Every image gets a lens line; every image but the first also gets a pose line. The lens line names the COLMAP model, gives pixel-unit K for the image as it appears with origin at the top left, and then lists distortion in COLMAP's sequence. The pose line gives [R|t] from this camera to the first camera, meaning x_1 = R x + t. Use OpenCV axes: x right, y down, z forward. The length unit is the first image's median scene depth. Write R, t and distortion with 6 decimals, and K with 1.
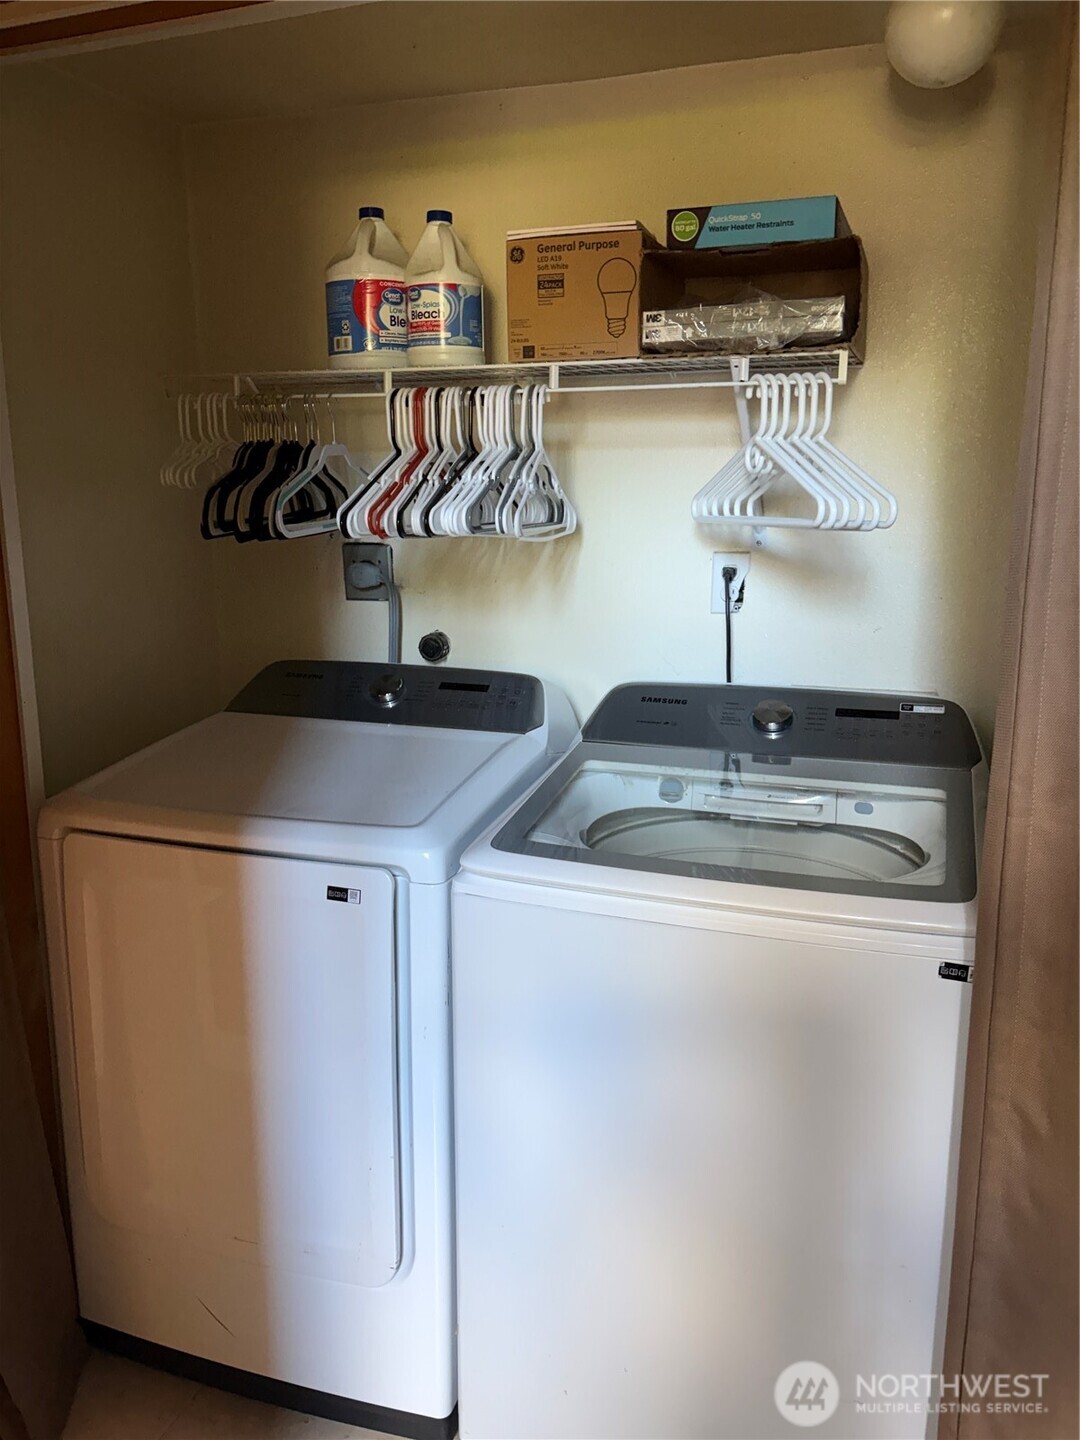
lens RADIAL K [[1093.2, 0, 540.5], [0, 1093.2, 717.2], [0, 0, 1]] dist [0.037388, -0.046497]
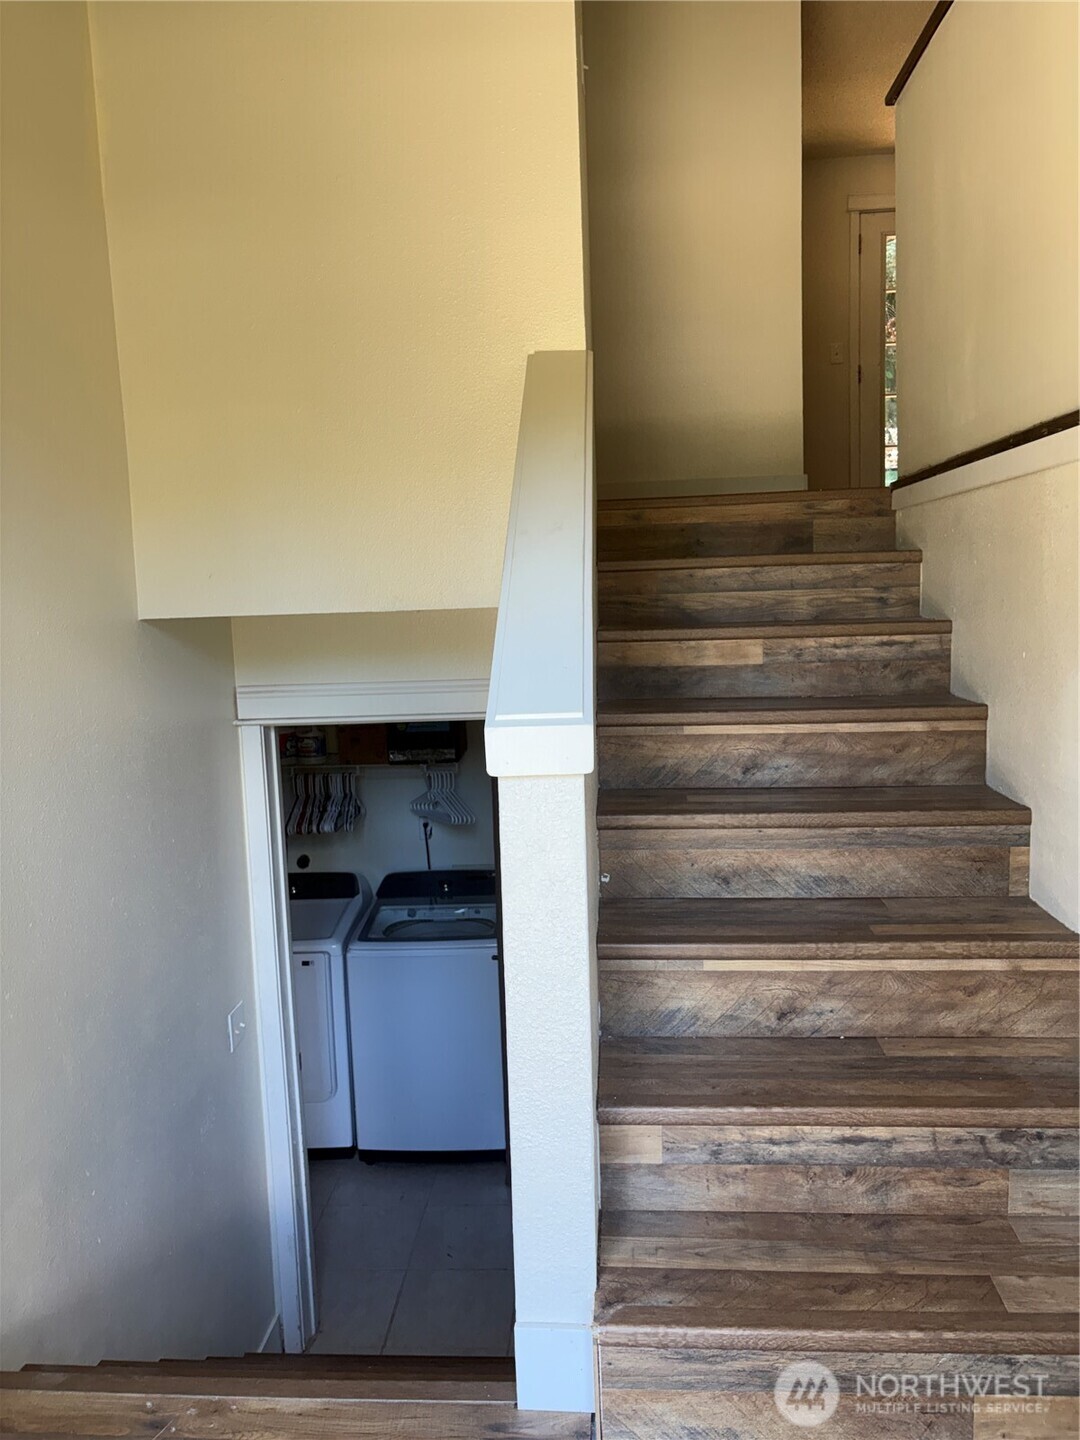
lens RADIAL K [[1093.2, 0, 542.5], [0, 1093.2, 721.4], [0, 0, 1]] dist [0.037388, -0.046497]
pose [[0.960150, -0.072660, 0.269876, -0.274002], [0.093941, 0.993335, -0.066780, -0.199073], [-0.263225, 0.089472, 0.960577, -1.782038]]
